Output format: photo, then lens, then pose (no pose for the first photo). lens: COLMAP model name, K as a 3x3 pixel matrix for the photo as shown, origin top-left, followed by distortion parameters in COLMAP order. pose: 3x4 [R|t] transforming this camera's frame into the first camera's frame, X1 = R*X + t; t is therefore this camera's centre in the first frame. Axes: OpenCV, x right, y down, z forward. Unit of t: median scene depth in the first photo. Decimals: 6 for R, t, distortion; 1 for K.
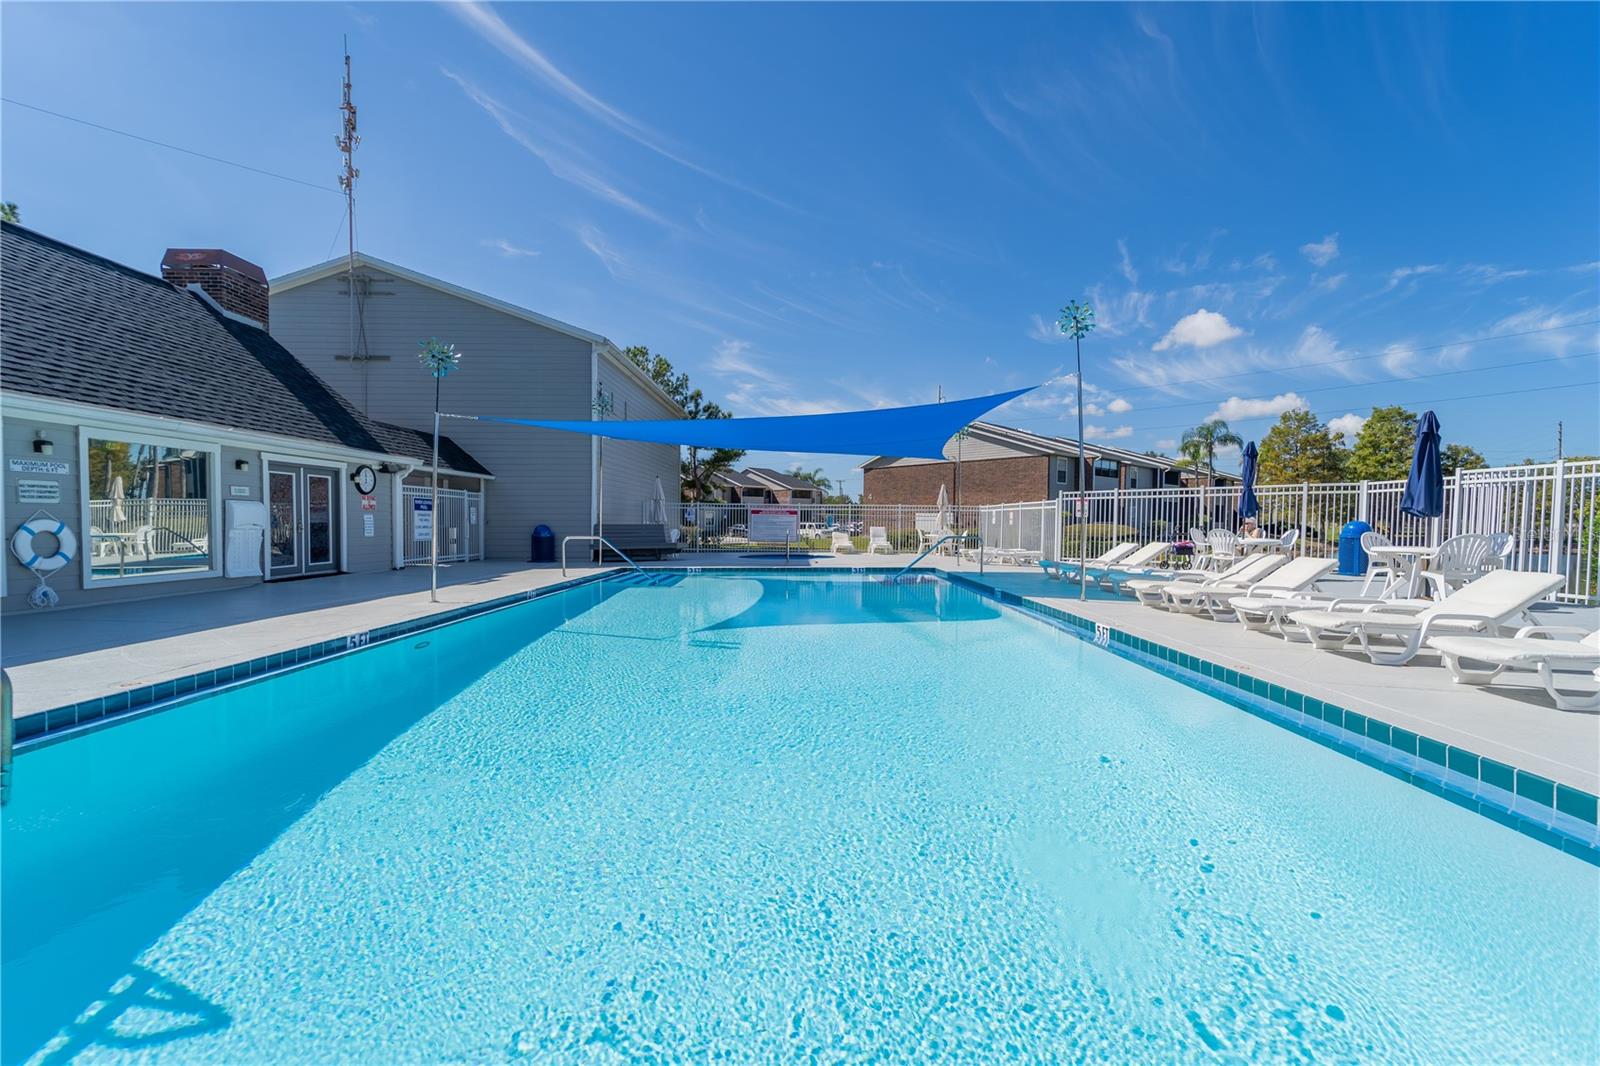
lens RADIAL K [[648.4, 0, 800.0], [0, 648.4, 533.0], [0, 0, 1]] dist [0.000355, 0.000012]
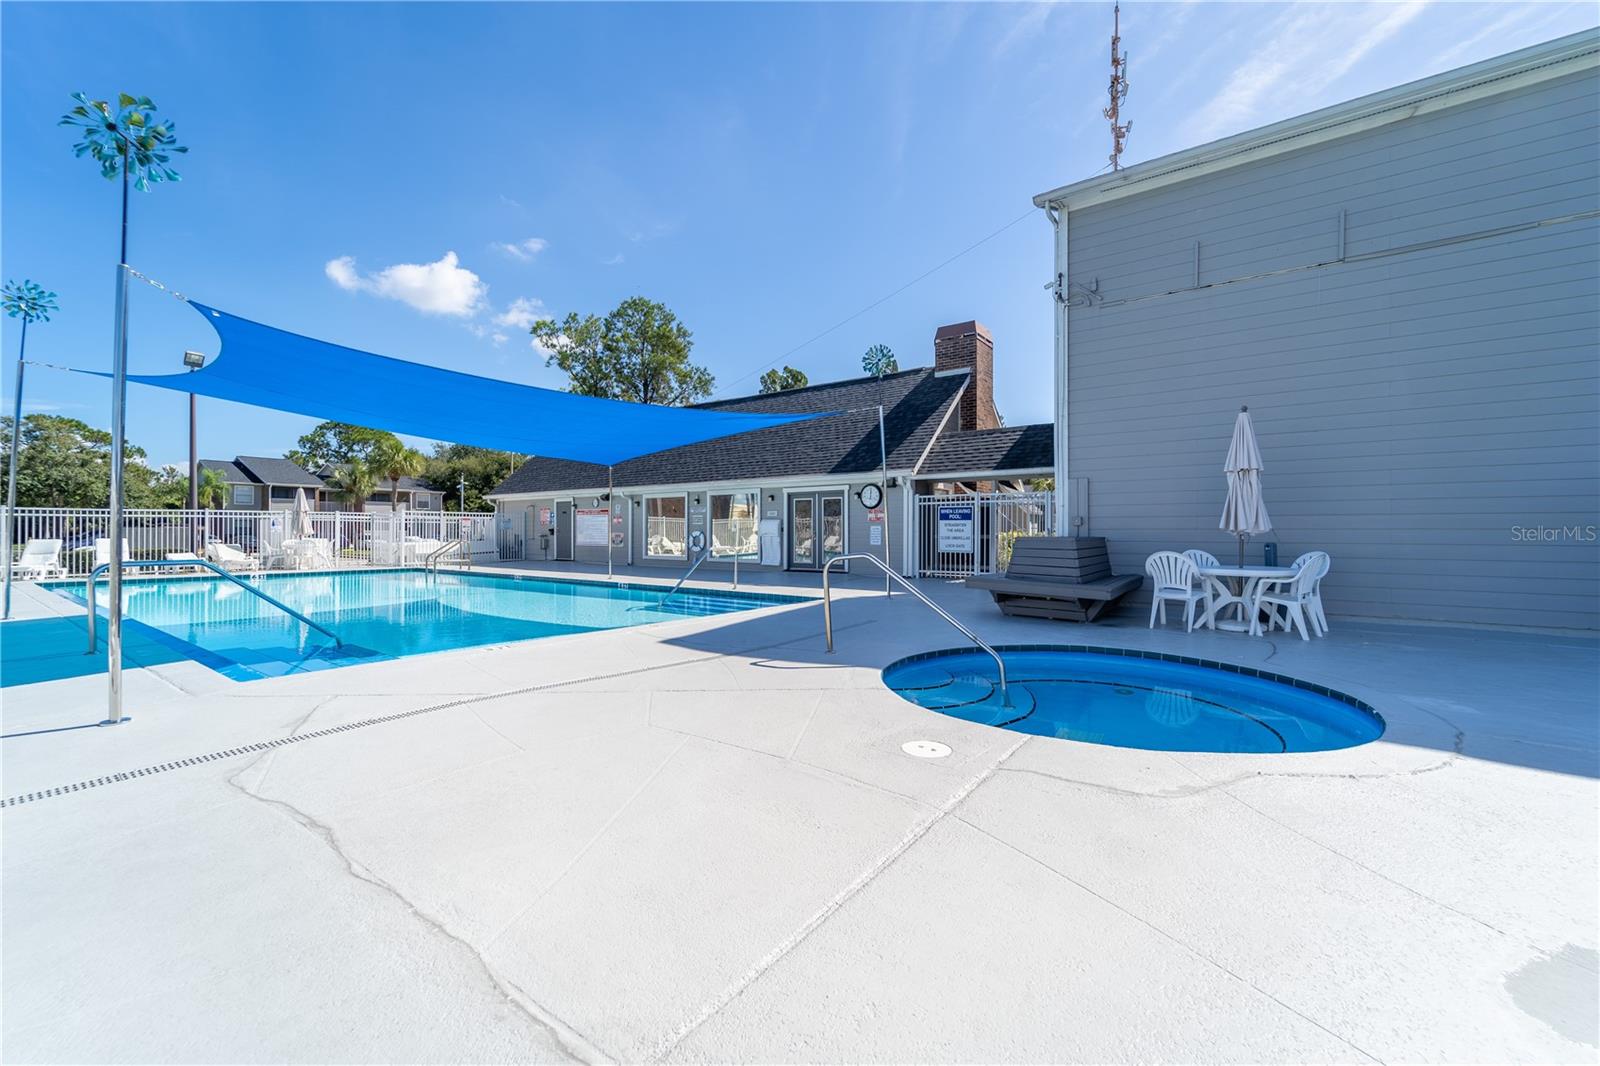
lens RADIAL K [[648.4, 0, 800.0], [0, 648.4, 533.0], [0, 0, 1]] dist [0.000355, 0.000012]
pose [[-0.572399, -0.007183, -0.819944, 0.408588], [-0.019563, 0.999797, 0.004898, -0.021601], [0.819742, 0.018844, -0.572423, 1.778913]]
